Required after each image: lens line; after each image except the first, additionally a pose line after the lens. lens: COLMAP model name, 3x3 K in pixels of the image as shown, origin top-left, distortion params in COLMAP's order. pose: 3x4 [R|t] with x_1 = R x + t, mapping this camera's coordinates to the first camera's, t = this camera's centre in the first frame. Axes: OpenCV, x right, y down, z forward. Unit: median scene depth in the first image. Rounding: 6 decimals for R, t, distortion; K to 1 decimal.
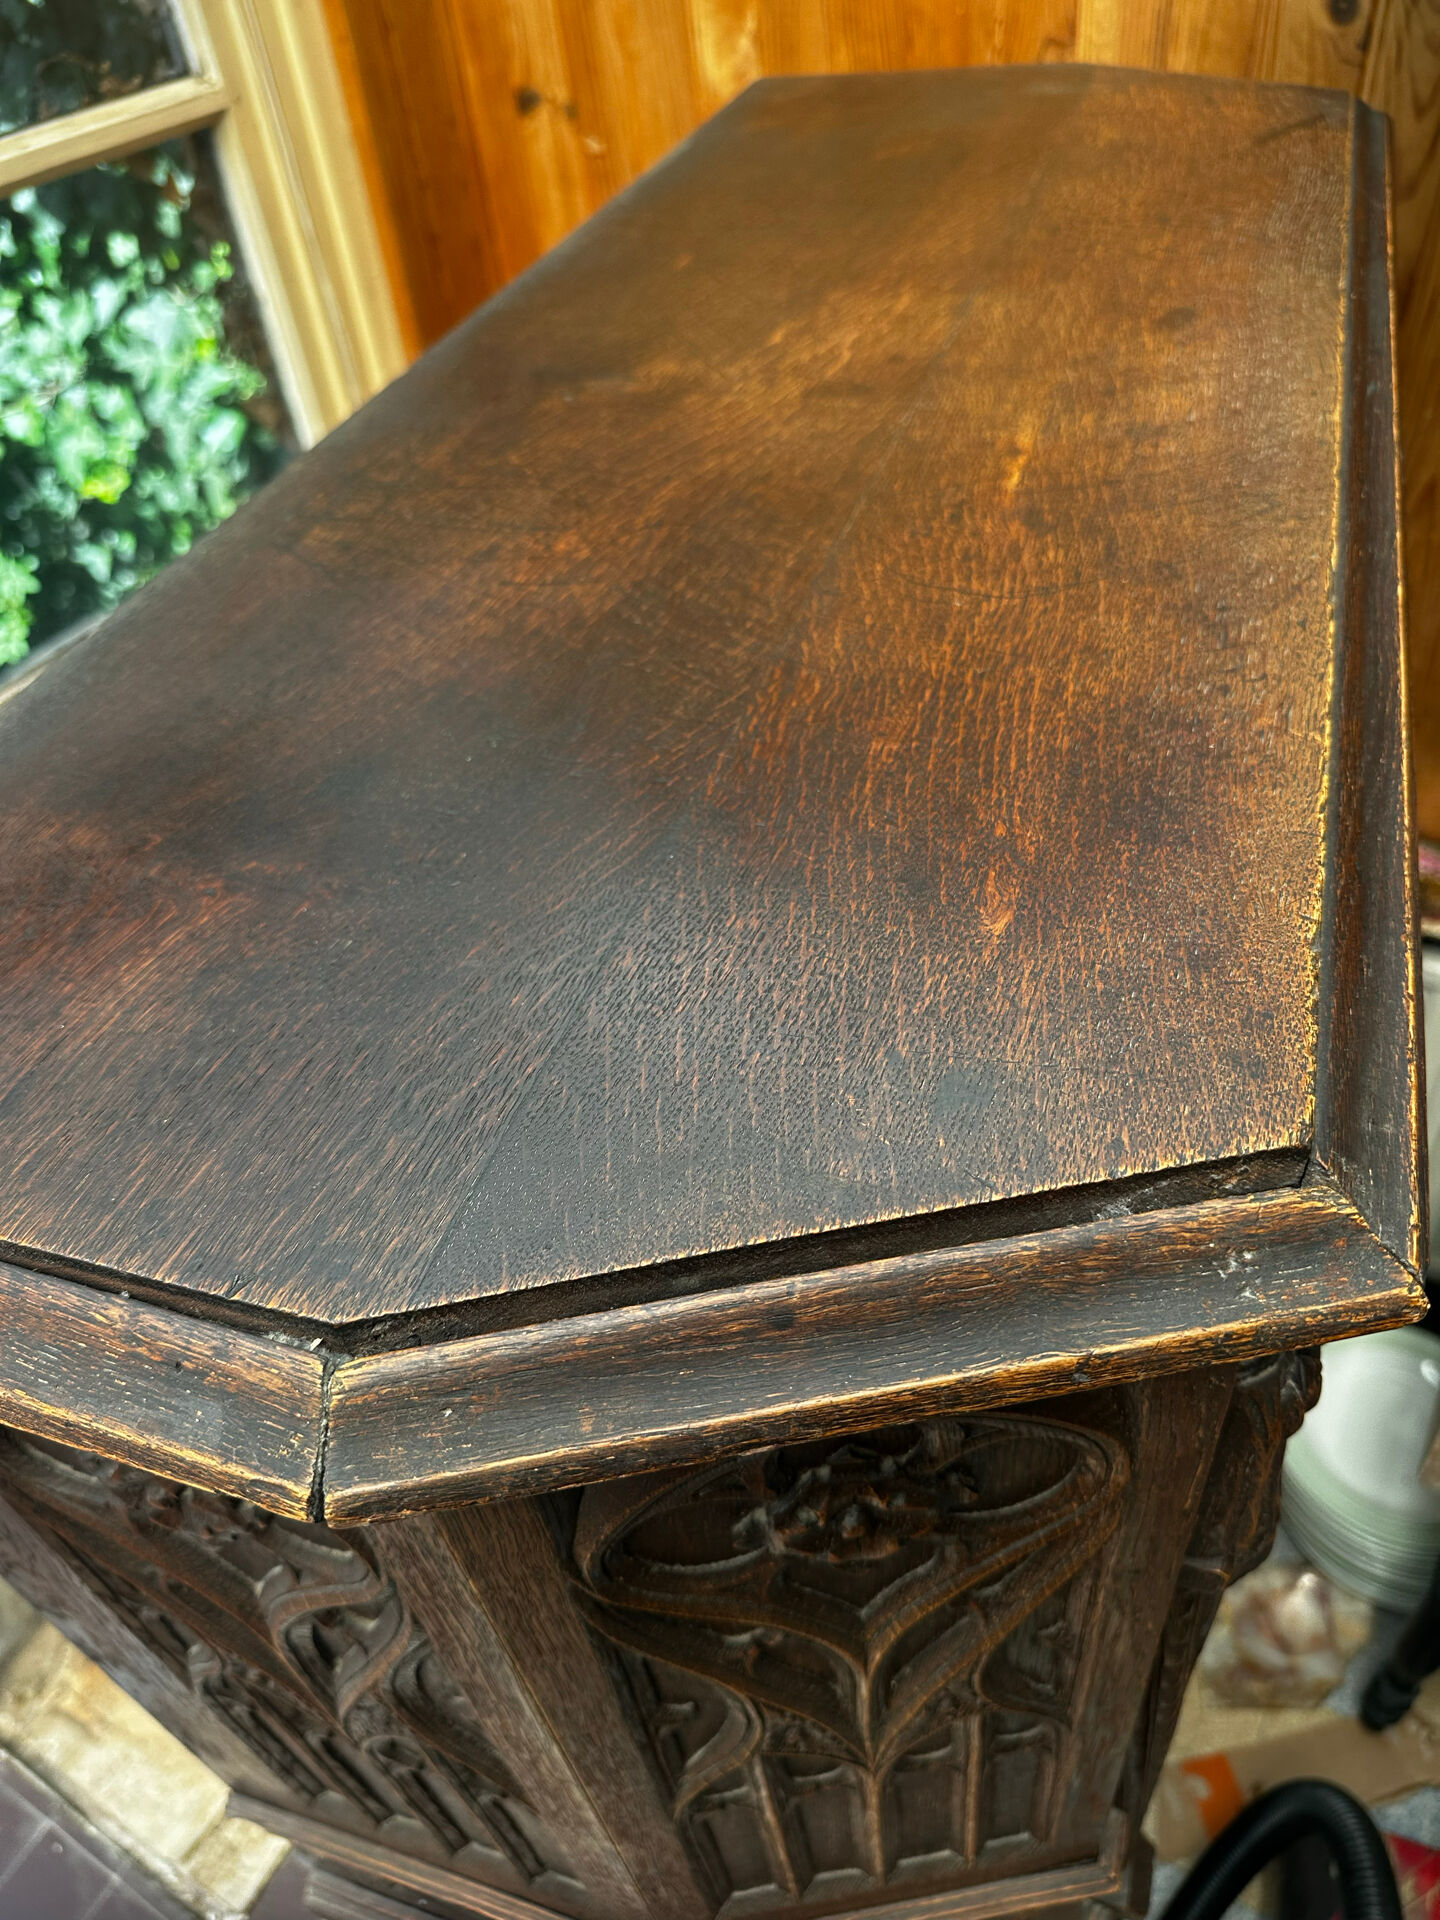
lens RADIAL K [[1399.2, 0, 725.1], [0, 1399.2, 970.1], [0, 0, 1]] dist [0.004676, -0.055492]
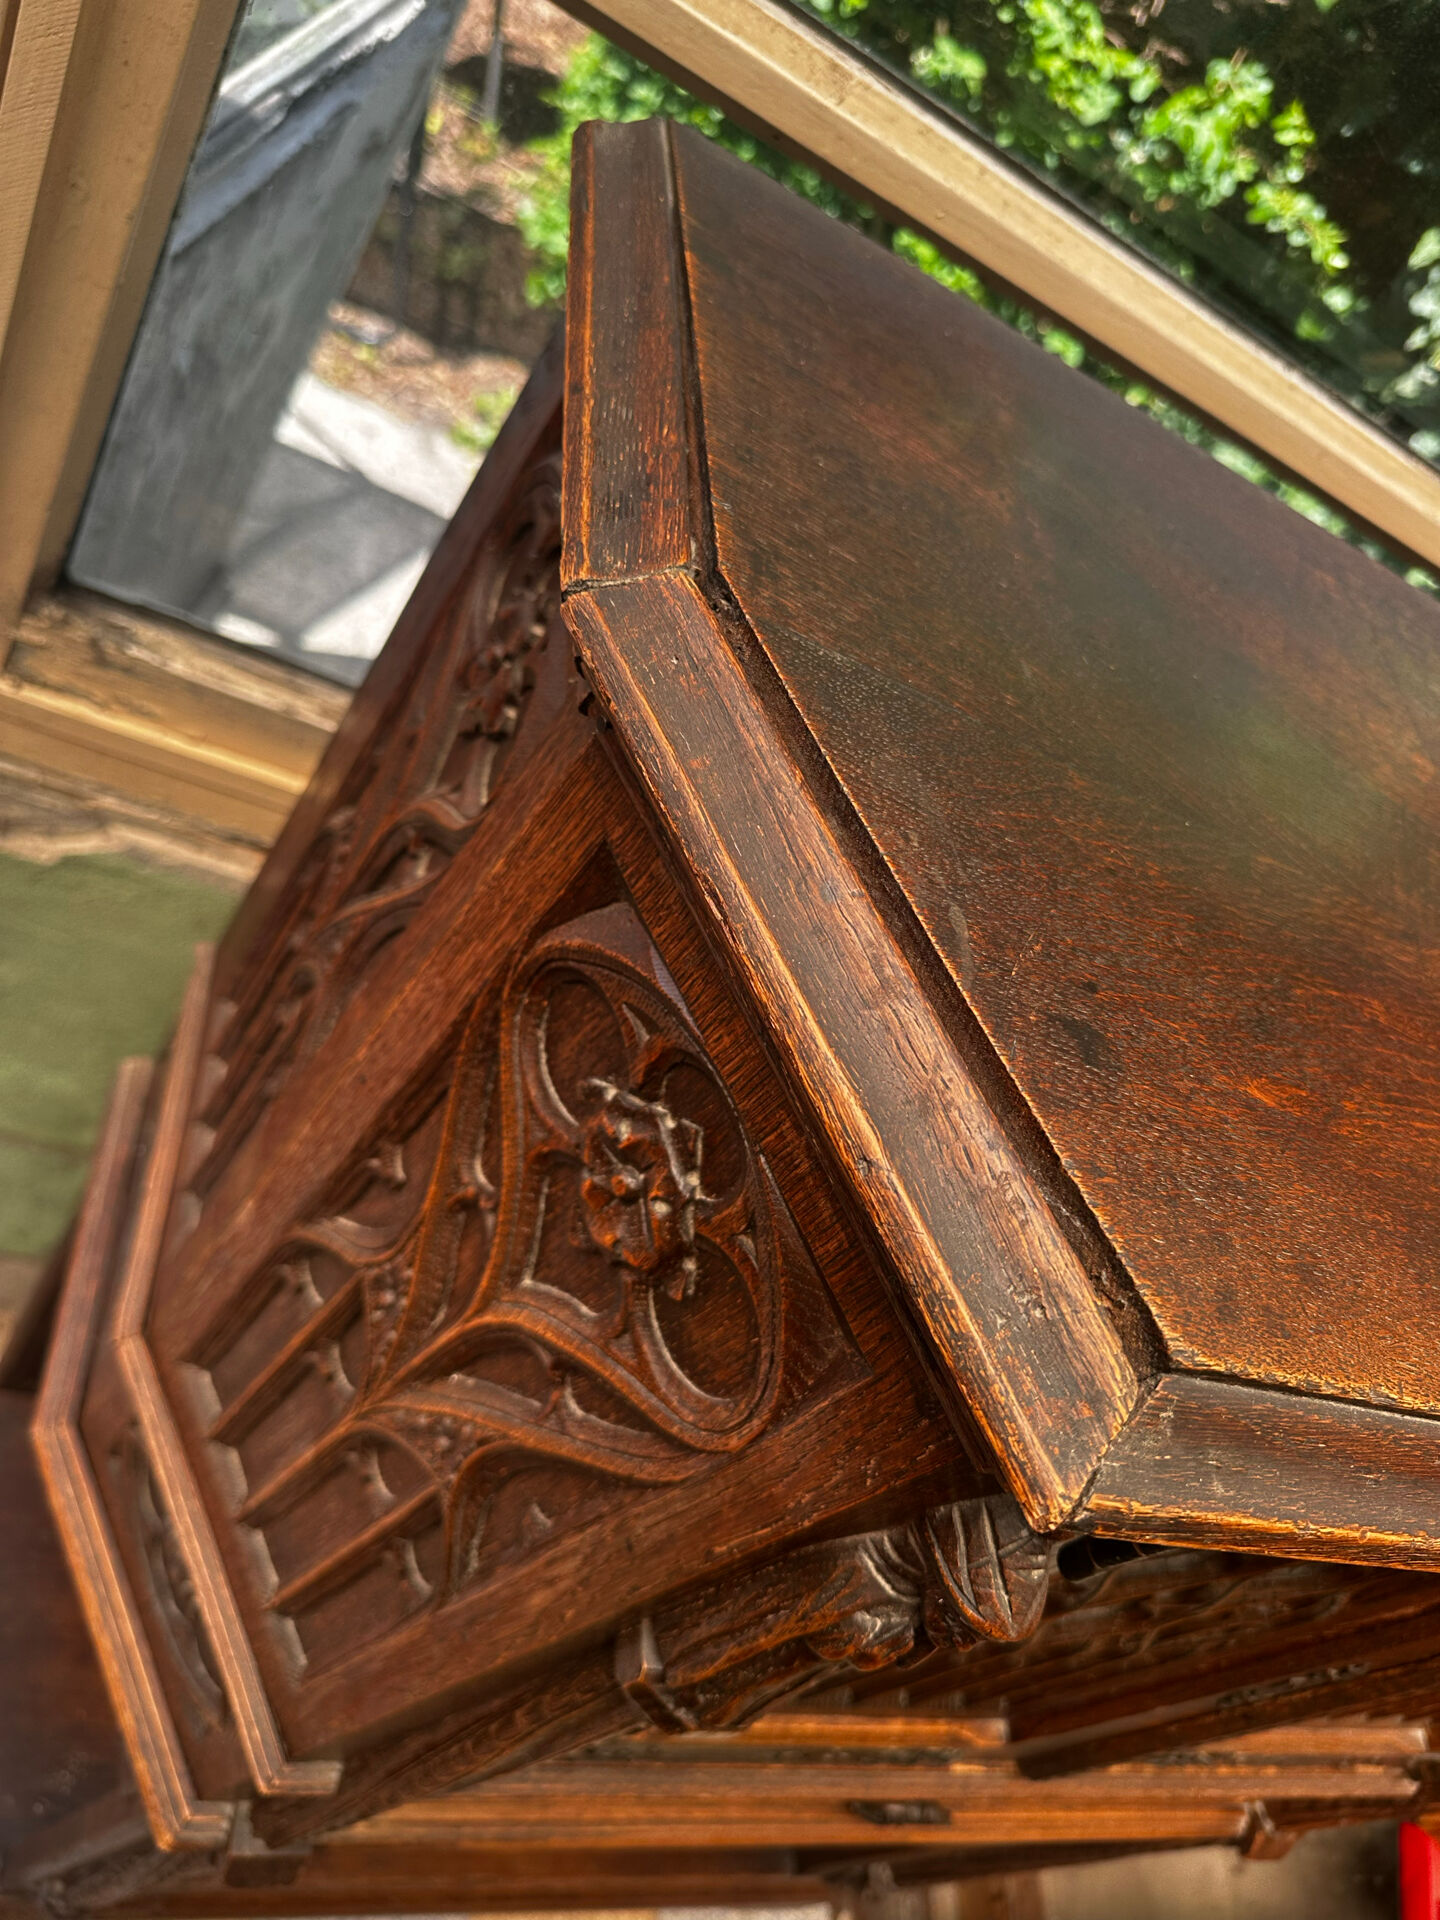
lens RADIAL K [[1388.6, 0, 711.8], [0, 1388.6, 962.6], [0, 0, 1]] dist [0.060825, -0.142267]
pose [[0.261065, 0.897085, -0.356487, 0.282721], [-0.945332, 0.312351, 0.093727, 0.160676], [0.195430, 0.312530, 0.929587, 0.002004]]
